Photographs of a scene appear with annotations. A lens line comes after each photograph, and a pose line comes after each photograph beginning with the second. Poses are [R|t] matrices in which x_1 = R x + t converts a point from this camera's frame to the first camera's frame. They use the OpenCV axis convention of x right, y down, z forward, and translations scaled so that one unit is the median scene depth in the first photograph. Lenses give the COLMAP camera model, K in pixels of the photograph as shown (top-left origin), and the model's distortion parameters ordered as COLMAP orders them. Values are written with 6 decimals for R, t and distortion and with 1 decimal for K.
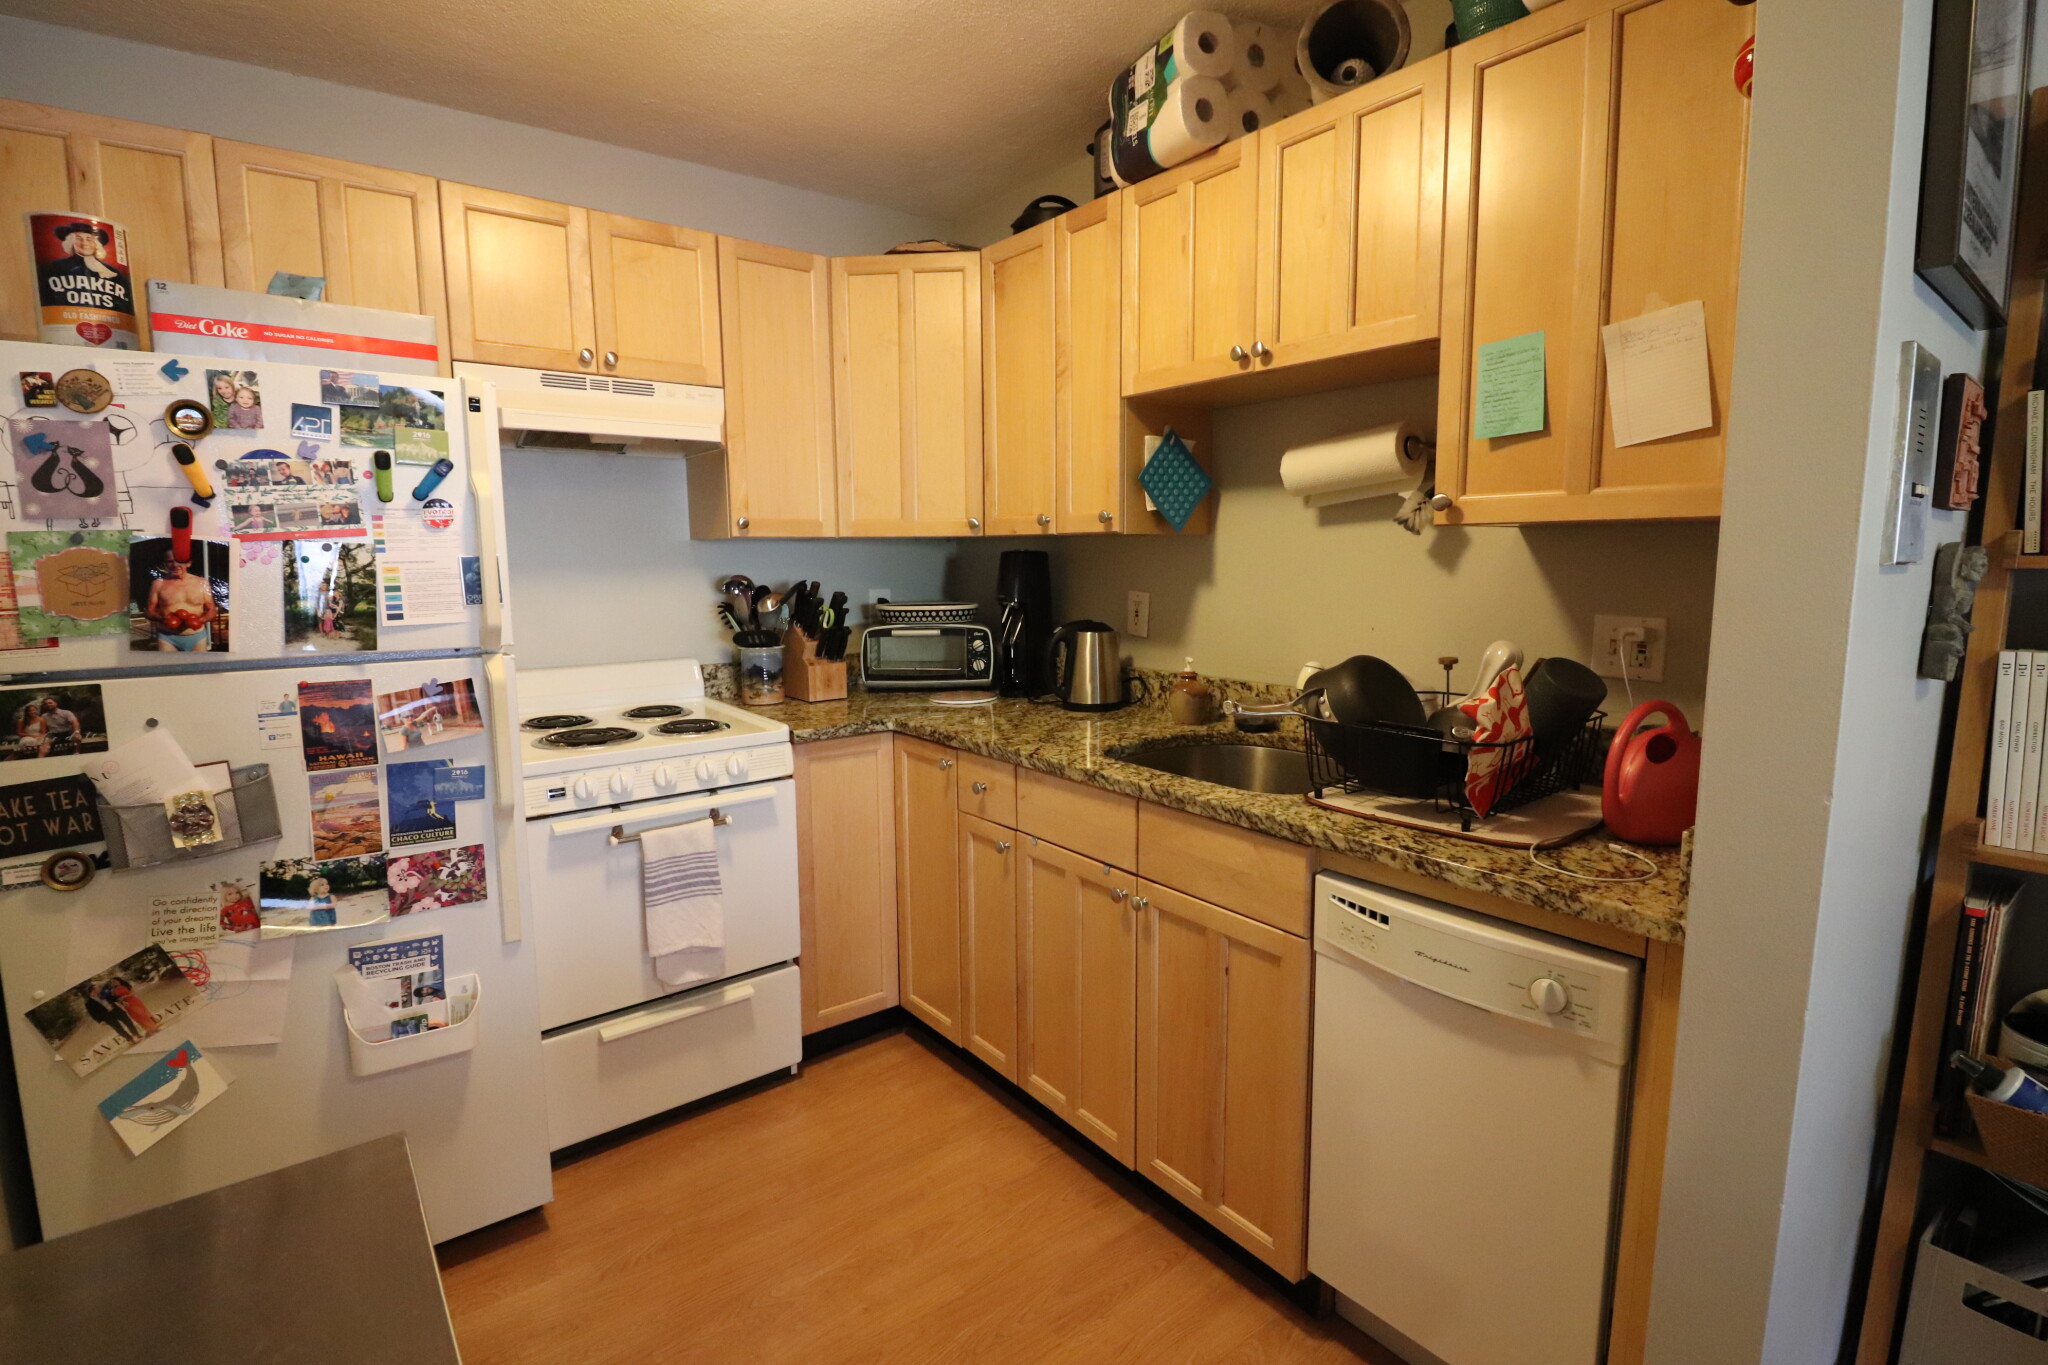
lens RADIAL K [[951.4, 0, 1022.9], [0, 951.4, 674.2], [0, 0, 1]] dist [-0.008745, -0.009071]
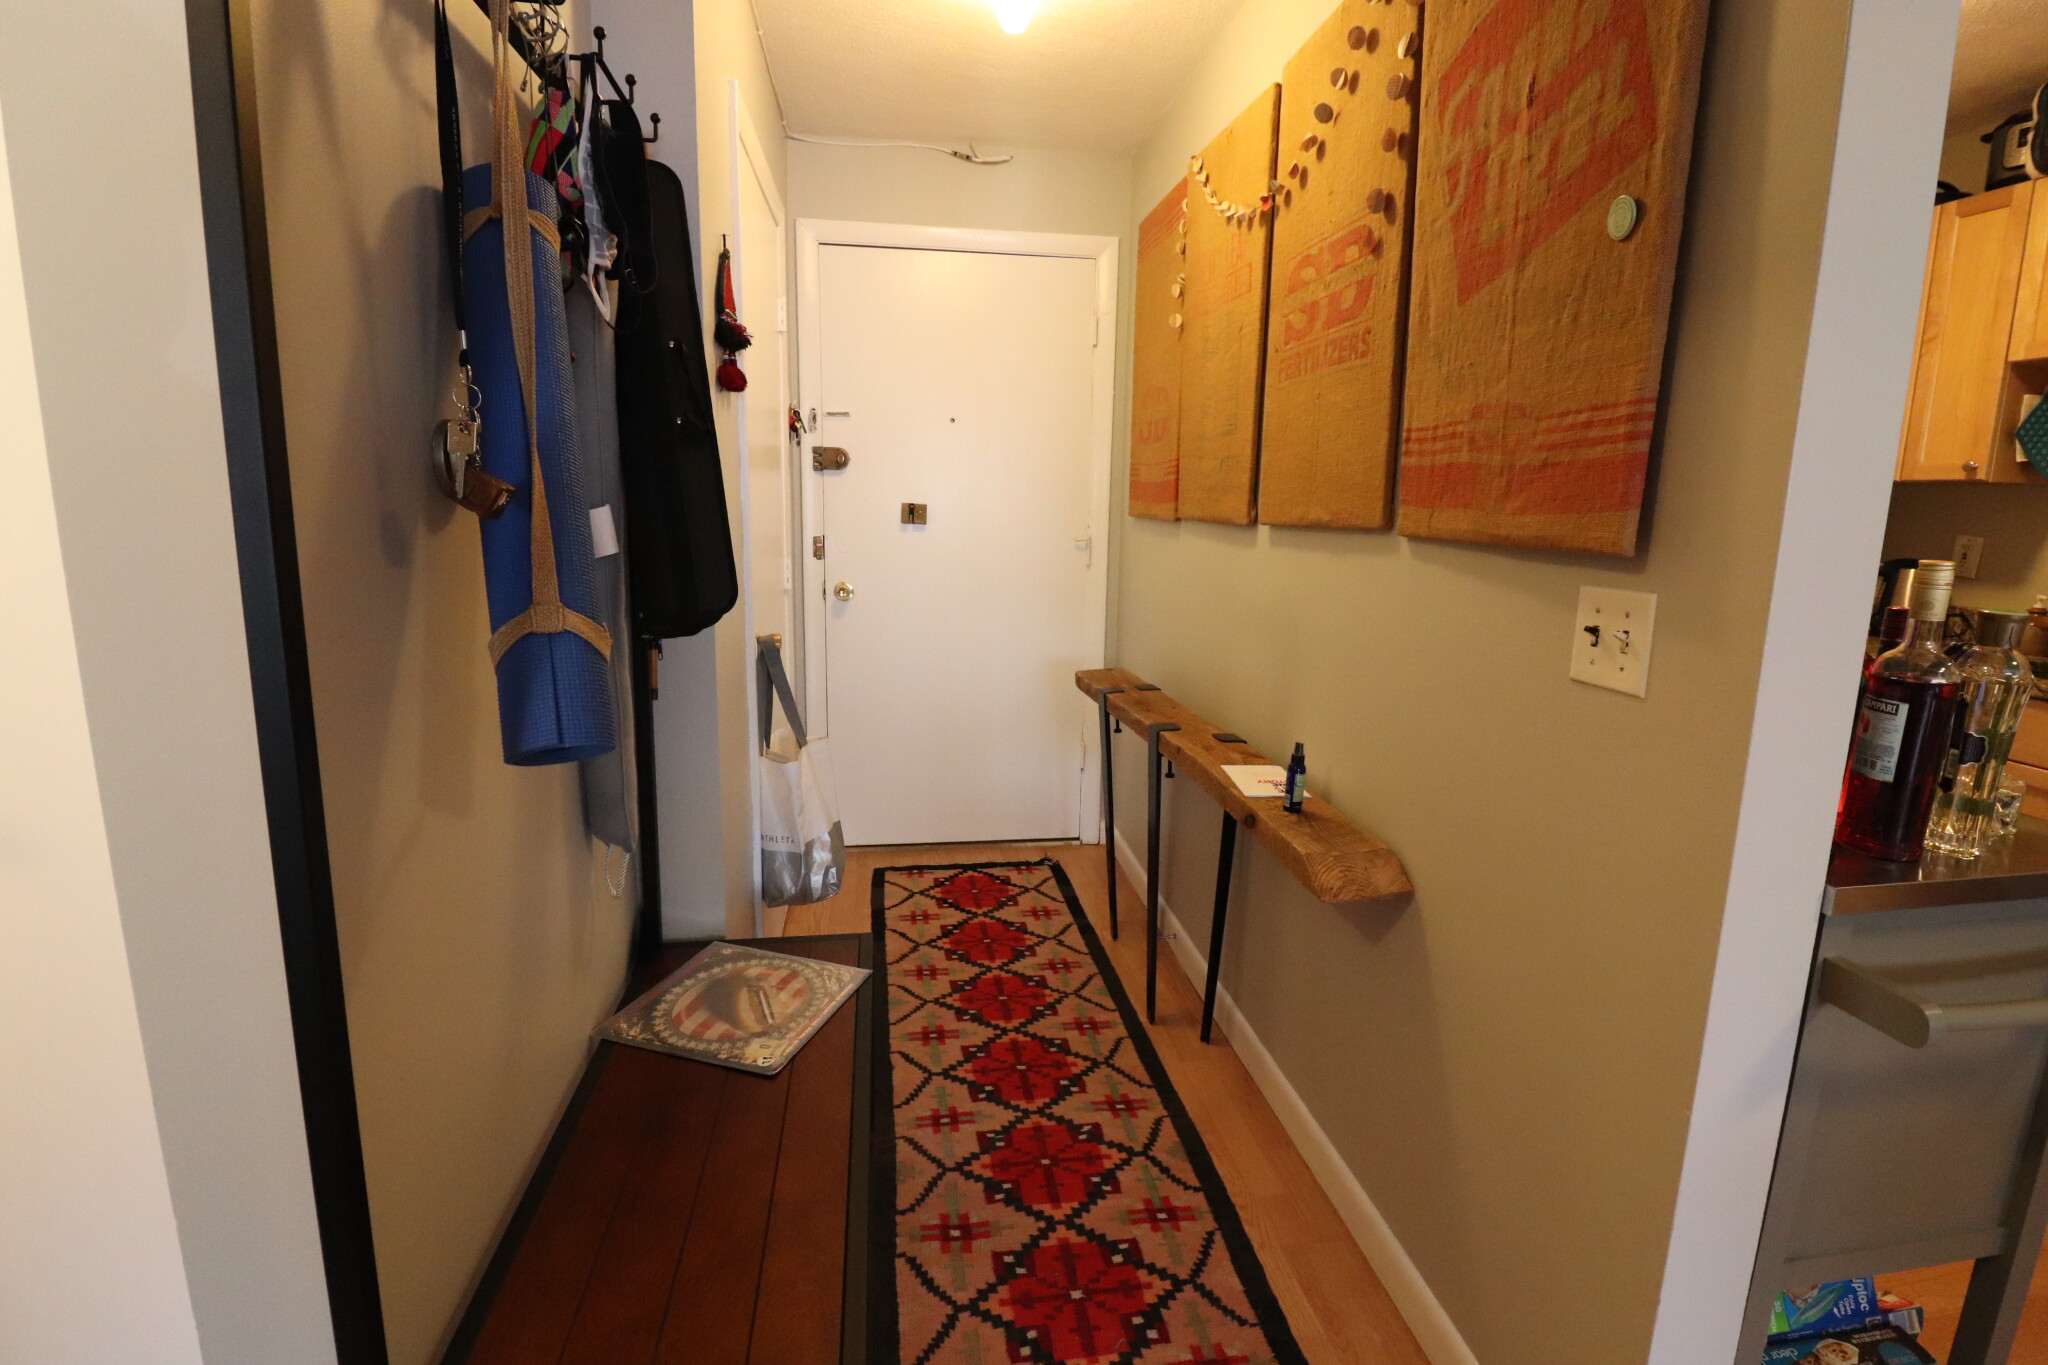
lens RADIAL K [[951.4, 0, 1016.5], [0, 951.4, 672.4], [0, 0, 1]] dist [-0.008745, -0.009071]
pose [[0.862130, 0.113045, -0.493915, -0.394838], [-0.087777, 0.993377, 0.074145, 0.122426], [0.499026, -0.020568, 0.866343, -0.682856]]
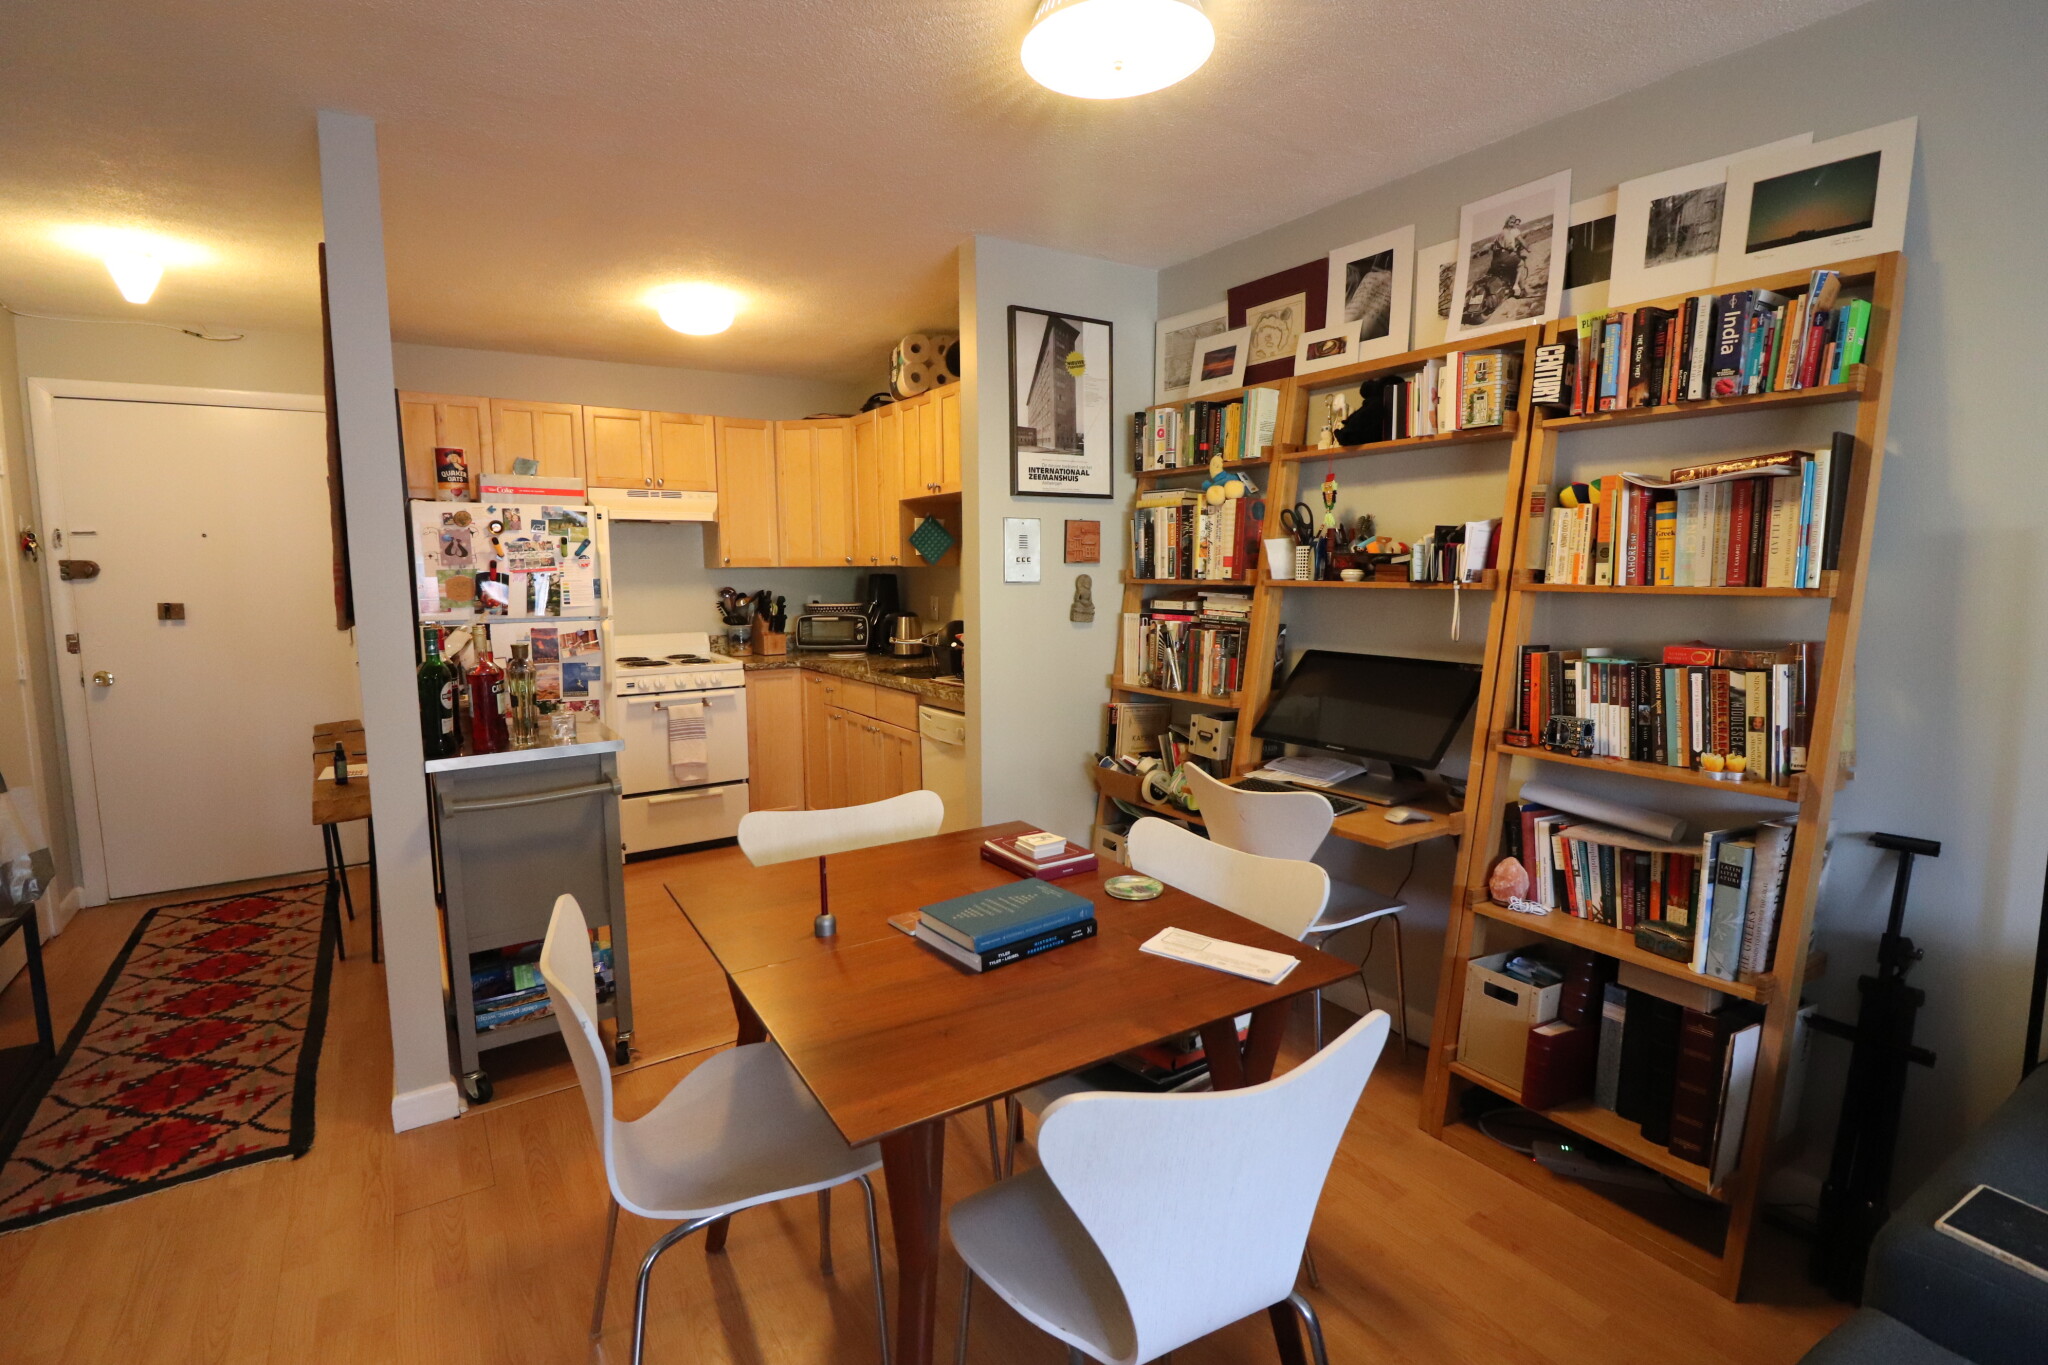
lens RADIAL K [[951.4, 0, 1026.8], [0, 951.4, 672.7], [0, 0, 1]] dist [-0.008745, -0.009071]
pose [[0.996877, 0.008005, -0.078565, 0.646134], [-0.009329, 0.999820, -0.016495, 0.133606], [0.078419, 0.017176, 0.996773, -1.215565]]
